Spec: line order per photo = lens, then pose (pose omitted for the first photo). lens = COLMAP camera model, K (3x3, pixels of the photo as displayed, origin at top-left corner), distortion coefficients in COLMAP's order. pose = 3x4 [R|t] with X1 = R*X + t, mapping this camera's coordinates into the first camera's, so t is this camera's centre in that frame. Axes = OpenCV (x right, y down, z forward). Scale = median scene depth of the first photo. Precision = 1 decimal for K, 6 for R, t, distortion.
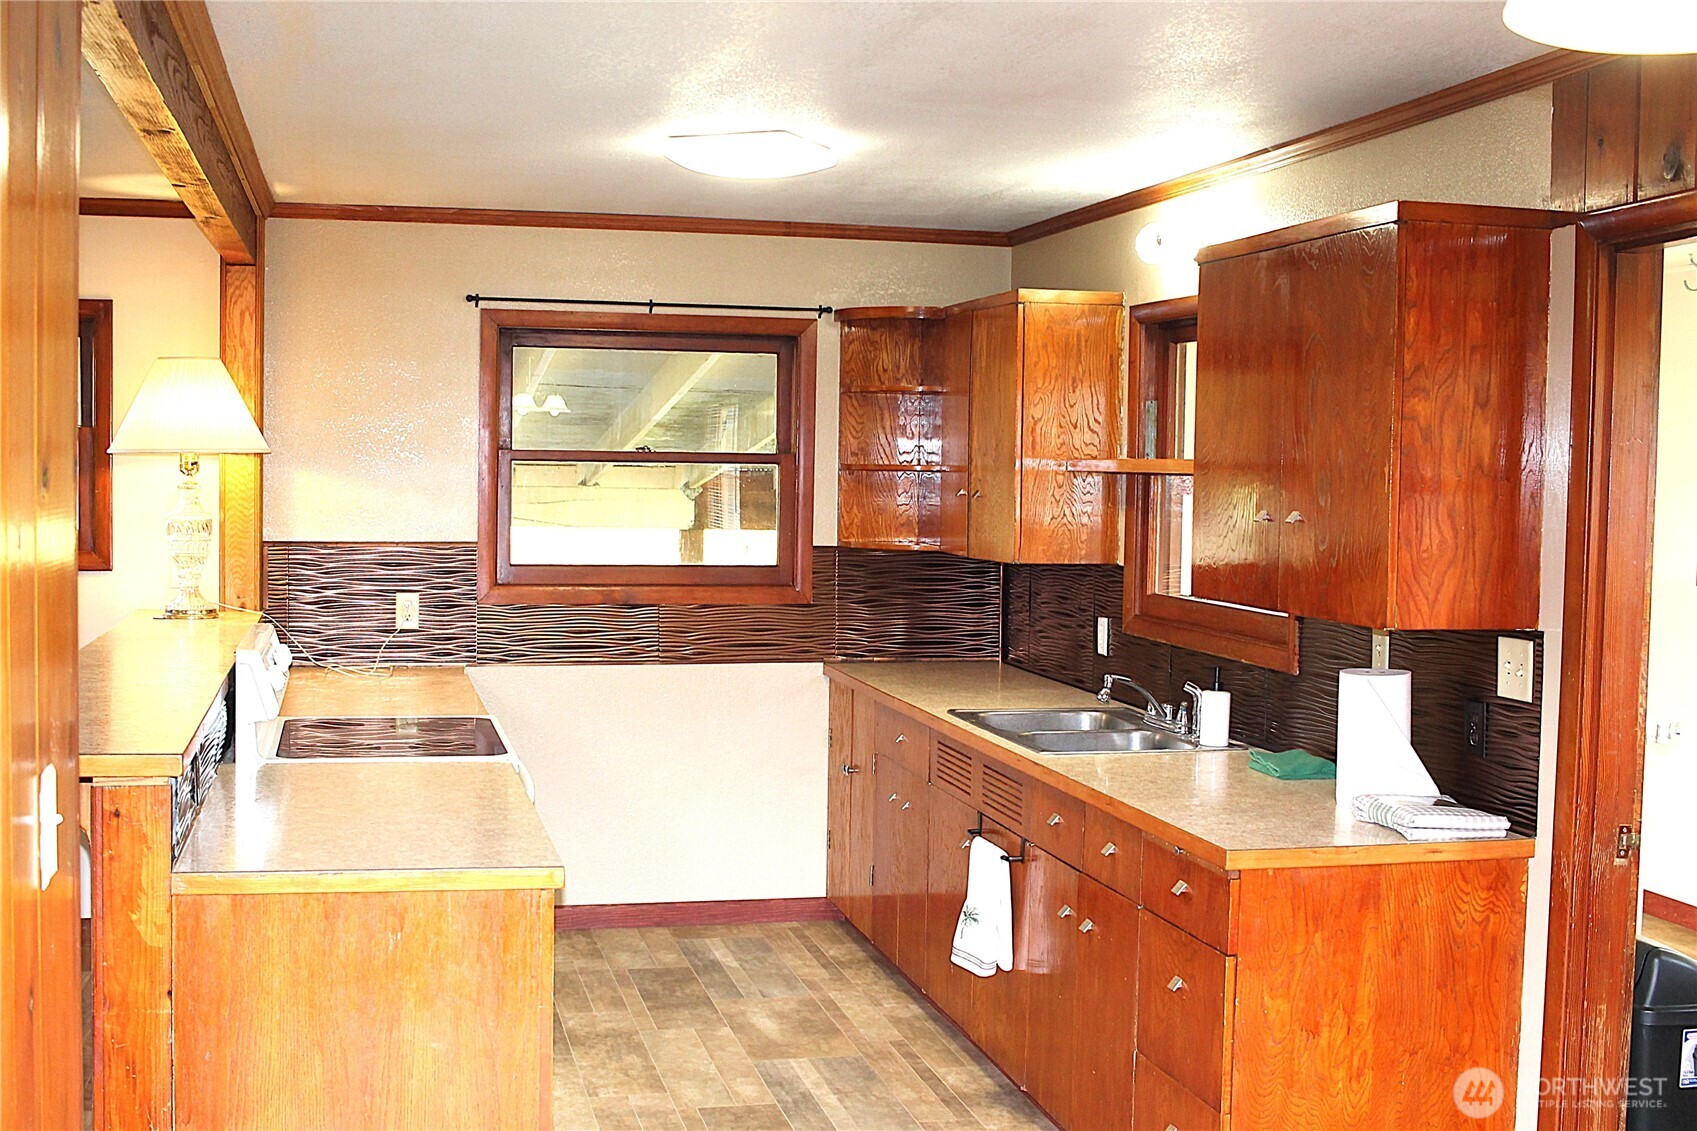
lens RADIAL K [[1934.3, 0, 754.0], [0, 1934.3, 567.8], [0, 0, 1]] dist [-0.085318, 0.062767]
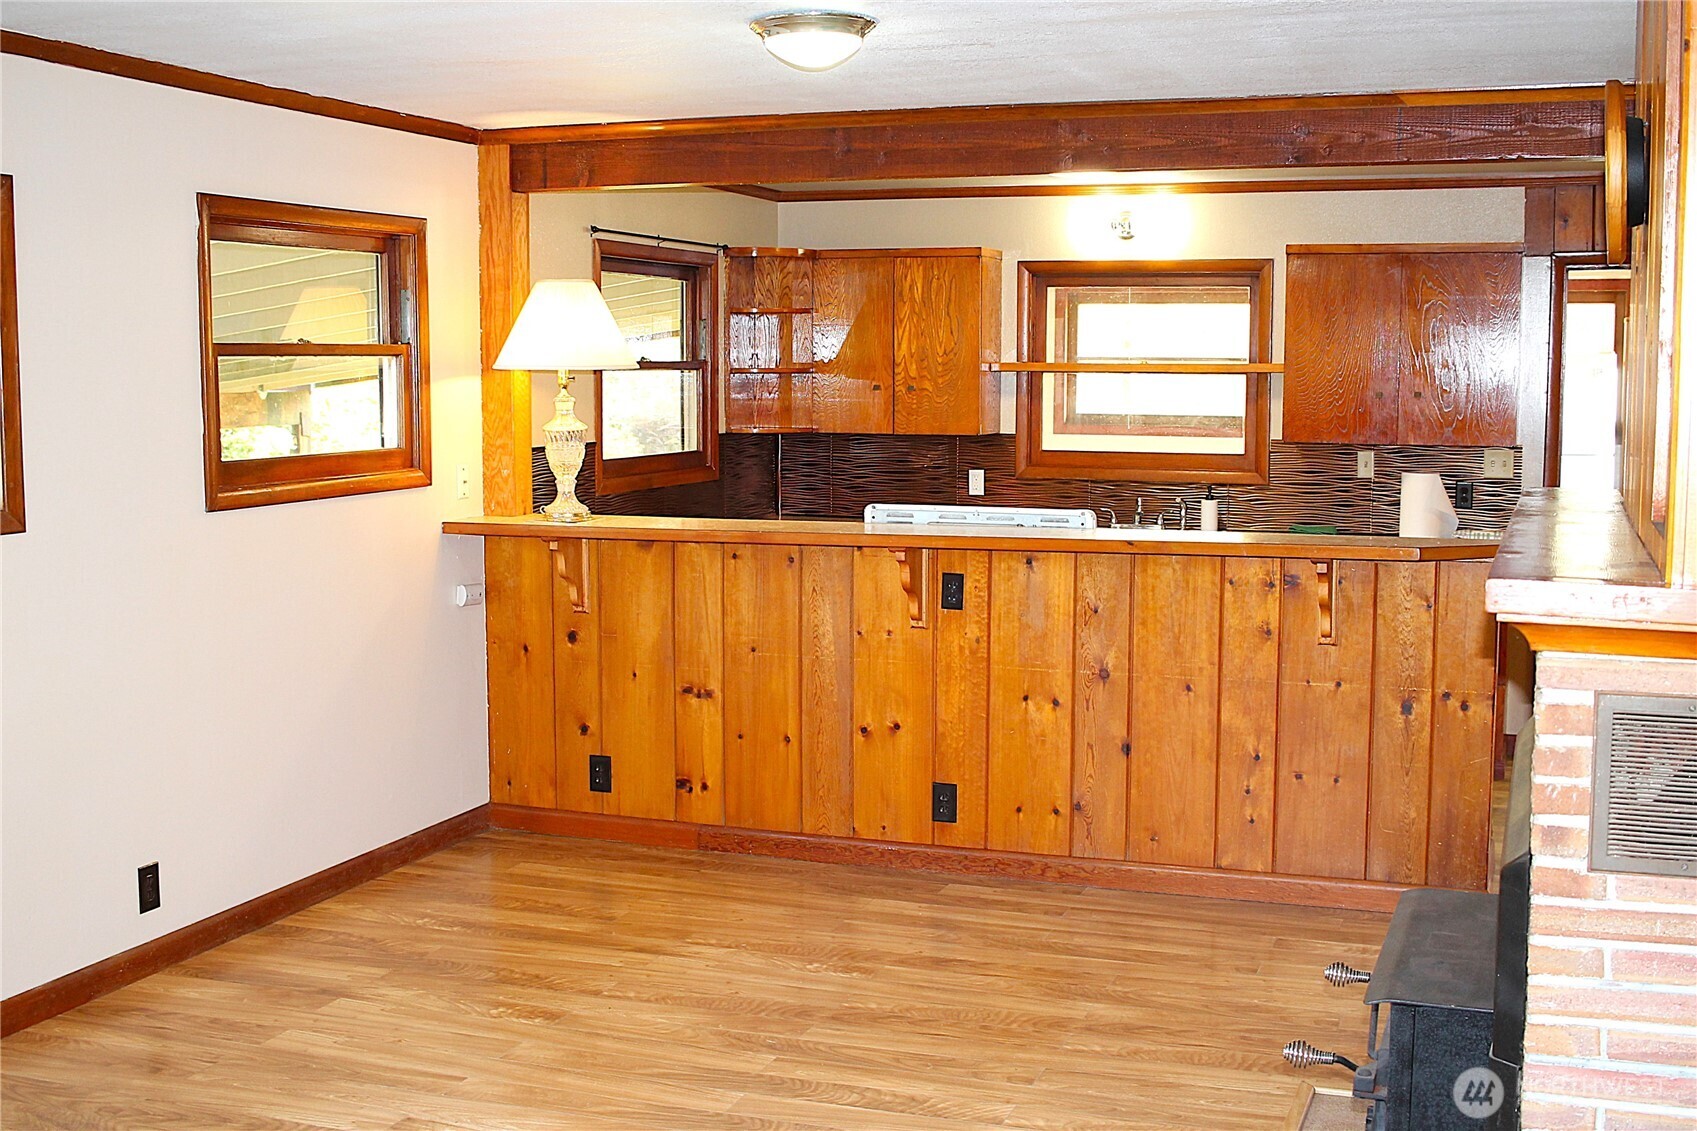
lens RADIAL K [[2009.9, 0, 848.5], [0, 2009.9, 565.5], [0, 0, 1]] dist [-0.083034, 0.050368]
pose [[0.514528, -0.099947, 0.851629, -1.162979], [0.048507, 0.994986, 0.087465, -0.040128], [-0.856100, -0.003693, 0.516797, 0.272928]]
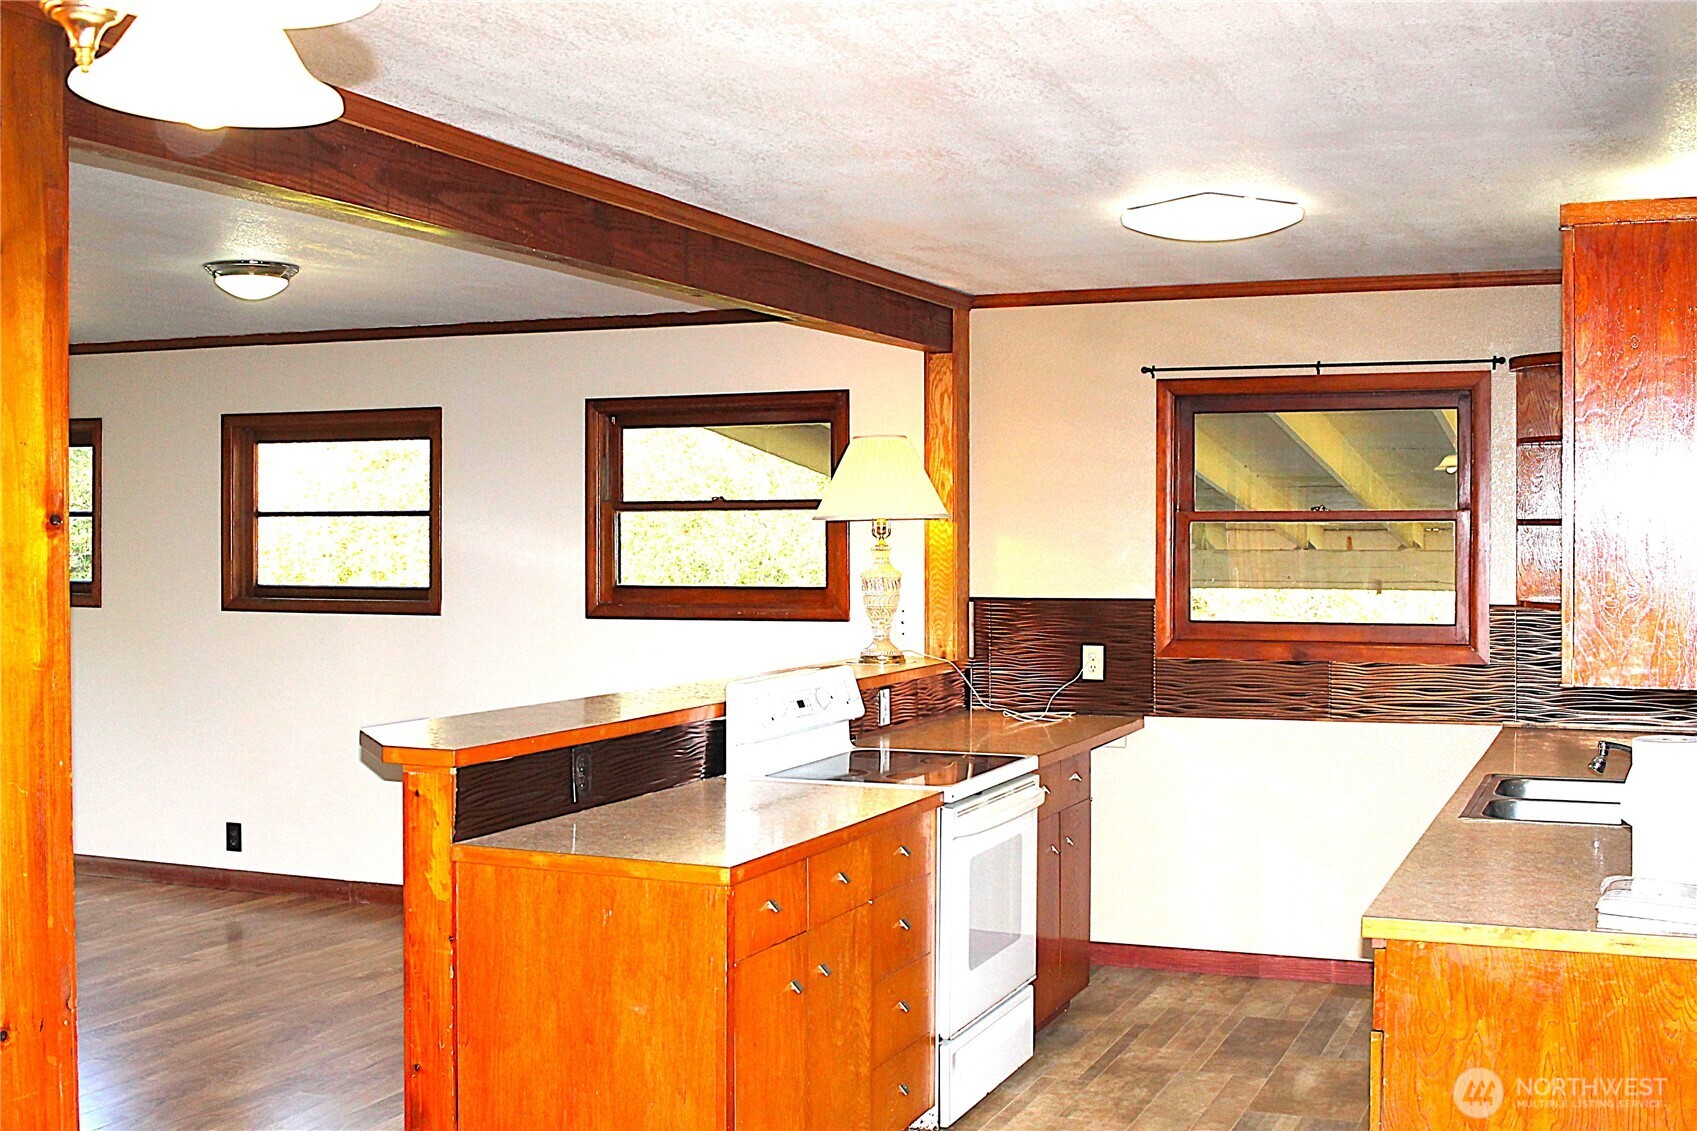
lens RADIAL K [[1908.9, 0, 850.3], [0, 1908.9, 509.0], [0, 0, 1]] dist [-0.064823, -0.018104]
pose [[0.827352, -0.020498, -0.561309, 0.326761], [-0.016702, 0.997994, -0.061063, 0.004445], [0.561435, 0.059896, 0.825350, 0.044047]]
